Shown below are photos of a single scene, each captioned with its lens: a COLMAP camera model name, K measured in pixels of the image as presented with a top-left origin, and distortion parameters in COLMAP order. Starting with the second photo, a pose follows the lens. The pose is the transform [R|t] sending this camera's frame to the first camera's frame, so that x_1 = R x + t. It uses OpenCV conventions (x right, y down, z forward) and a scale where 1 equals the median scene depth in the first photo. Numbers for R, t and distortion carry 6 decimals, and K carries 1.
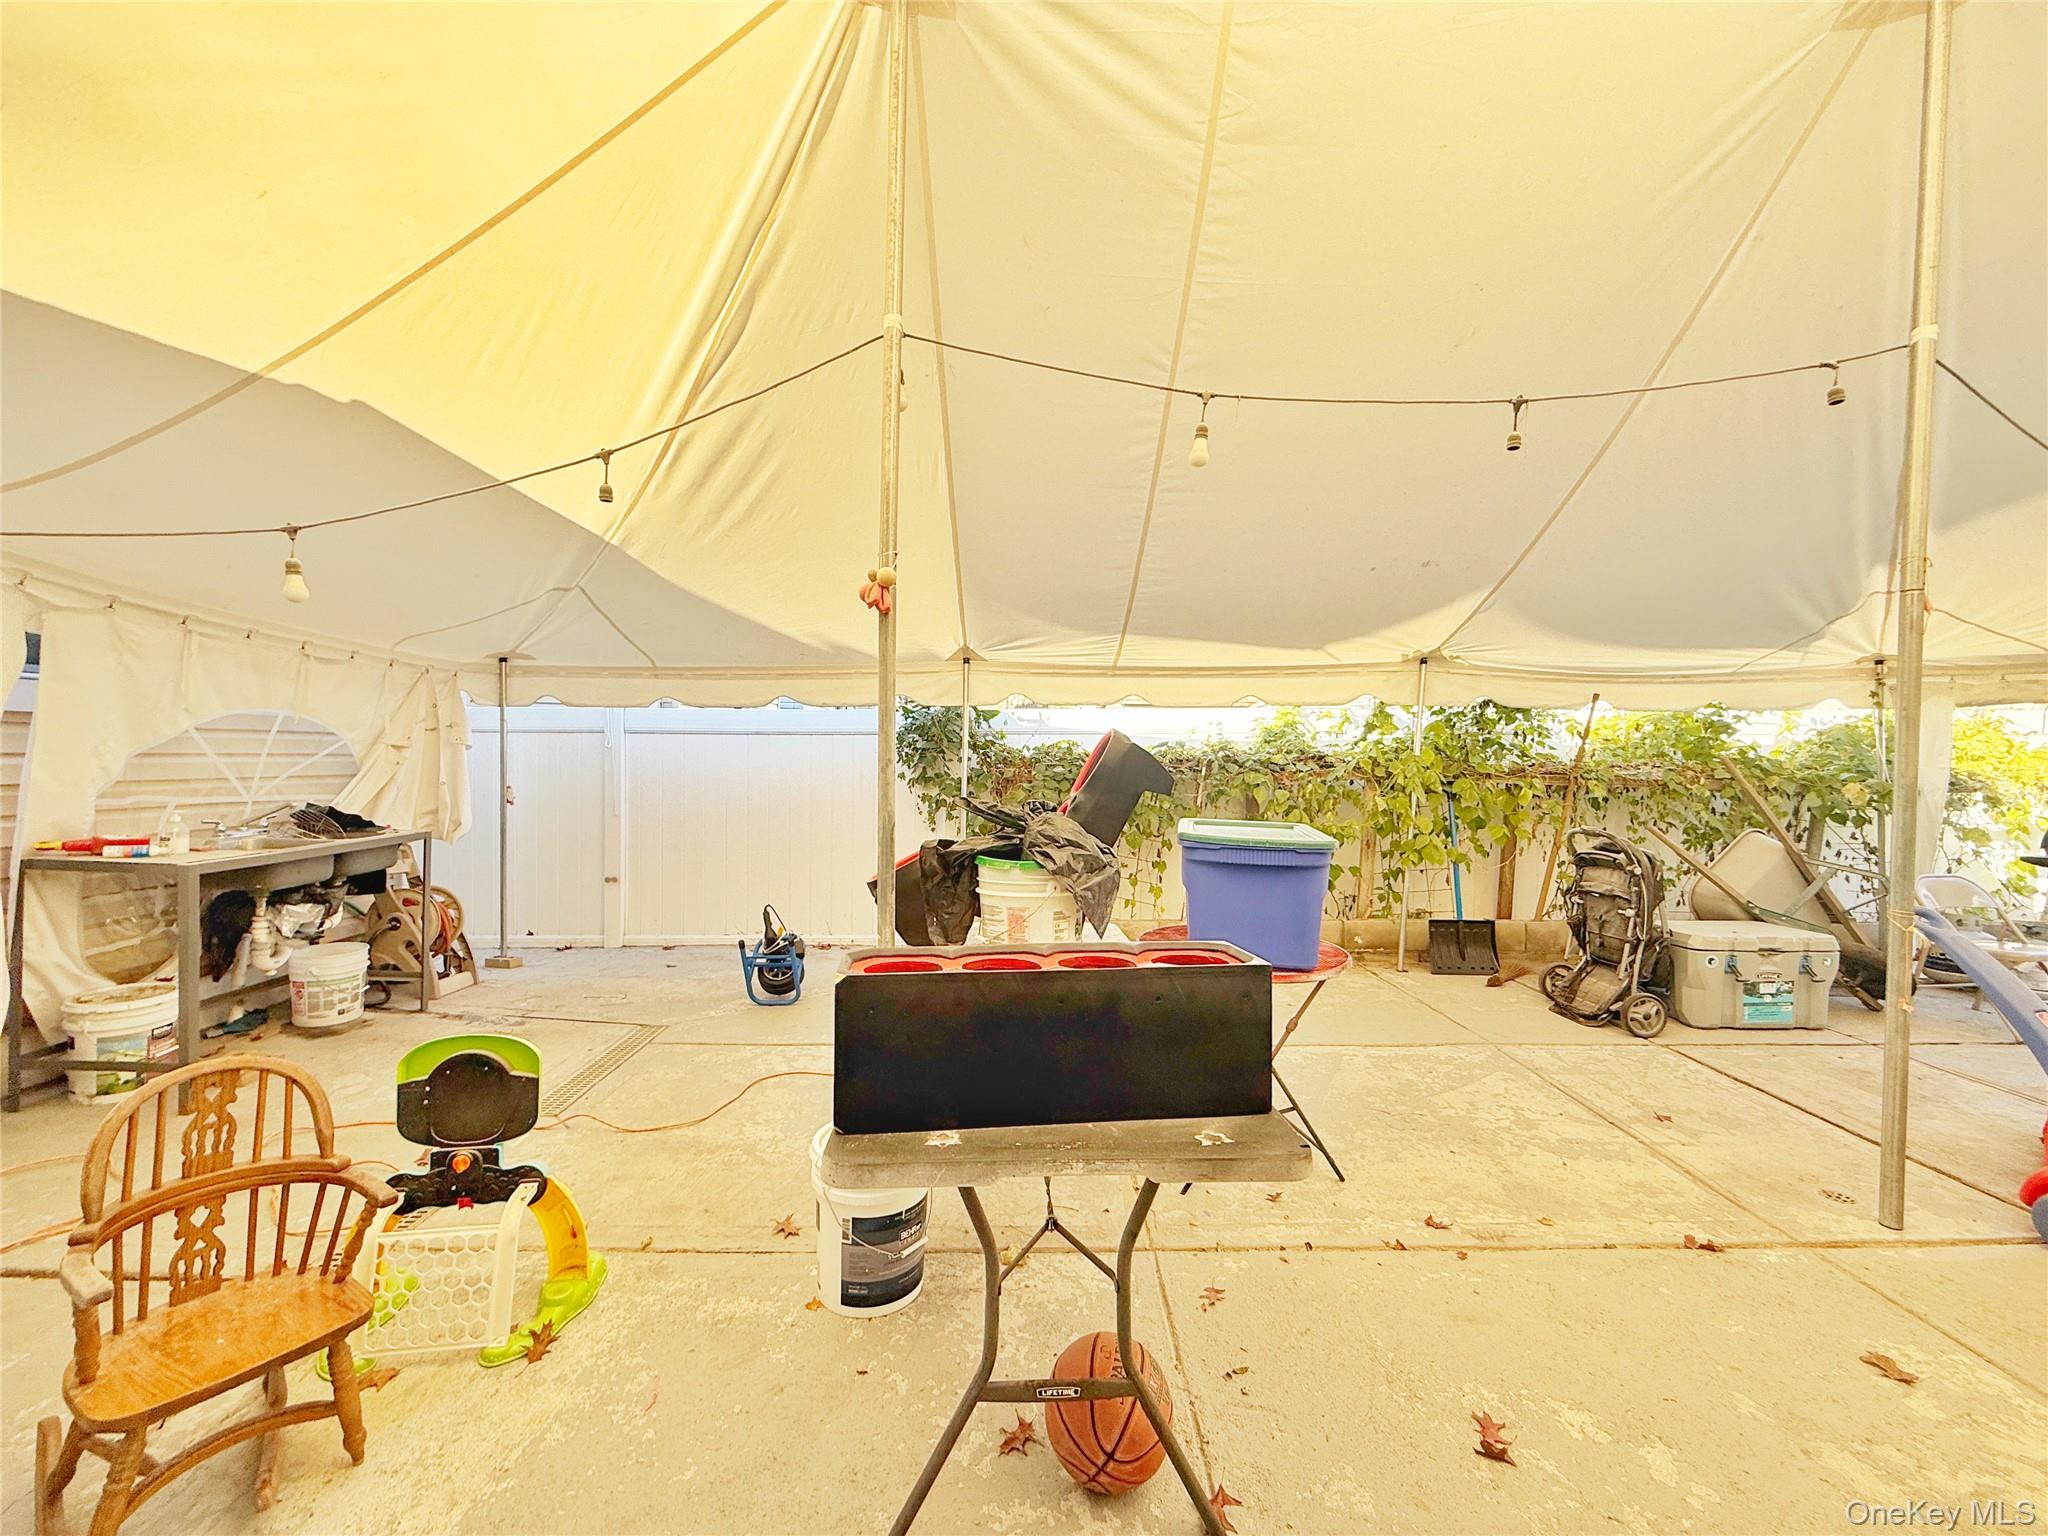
lens RADIAL K [[813.2, 0, 1019.2], [0, 813.2, 770.1], [0, 0, 1]] dist [-0.000884, 0.000511]
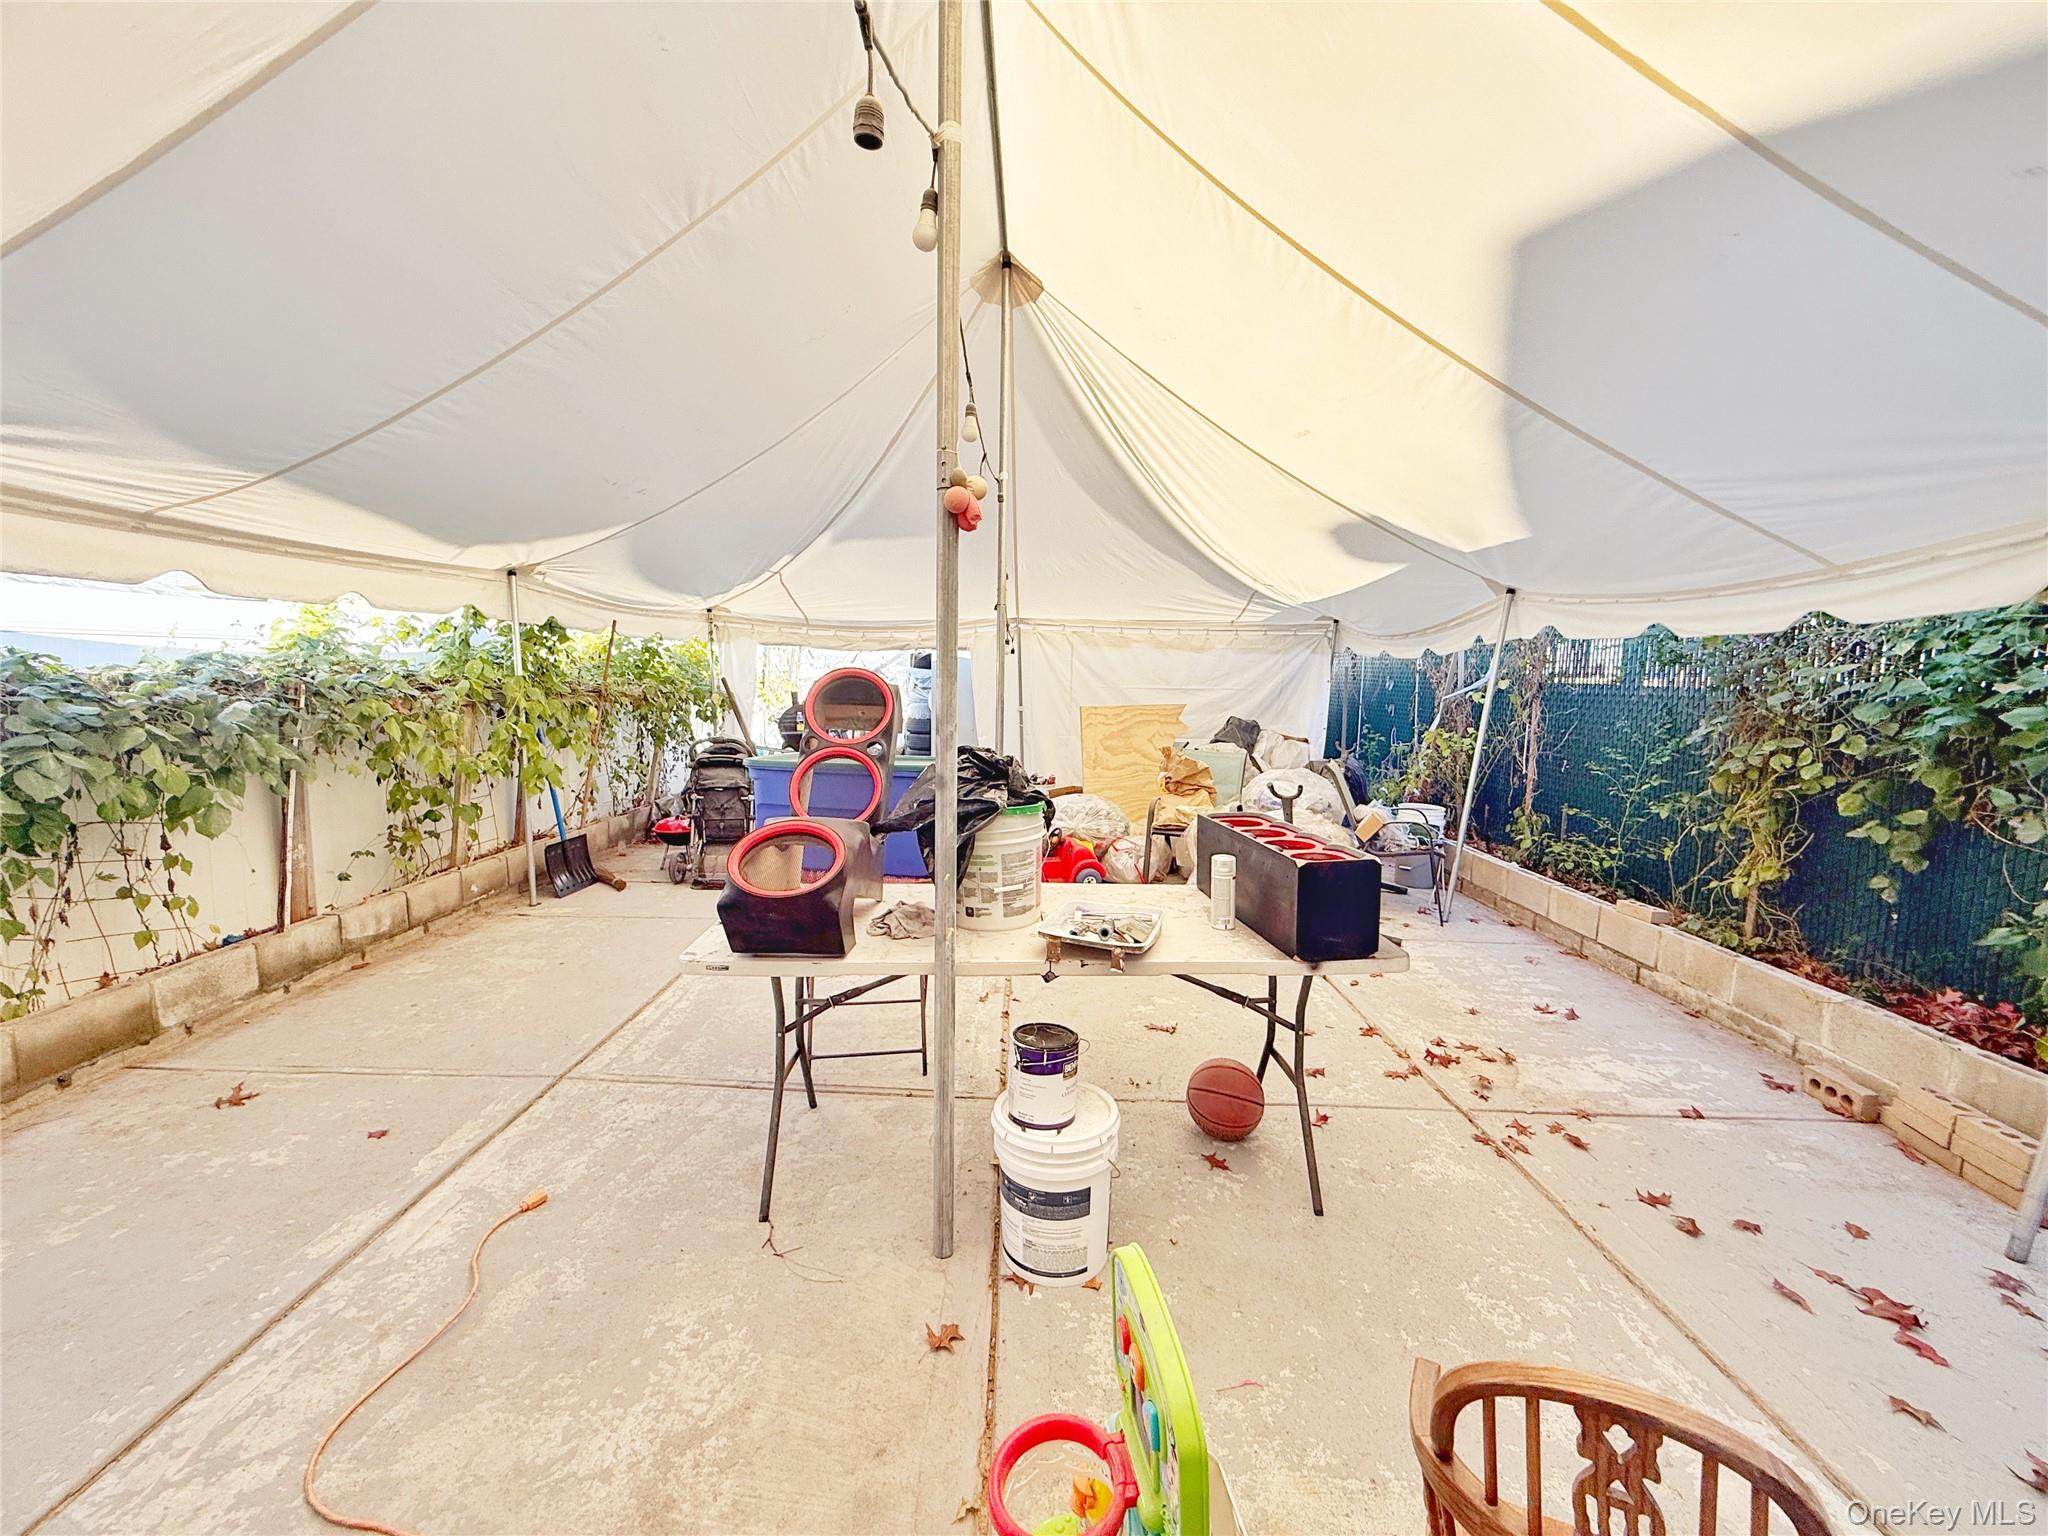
lens RADIAL K [[813.2, 0, 1016.8], [0, 813.2, 770.2], [0, 0, 1]] dist [-0.000884, 0.000511]
pose [[0.023400, -0.120685, 0.992415, -0.475352], [-0.002807, 0.992675, 0.120783, -0.027389], [-0.999722, -0.005612, 0.022890, 0.448292]]
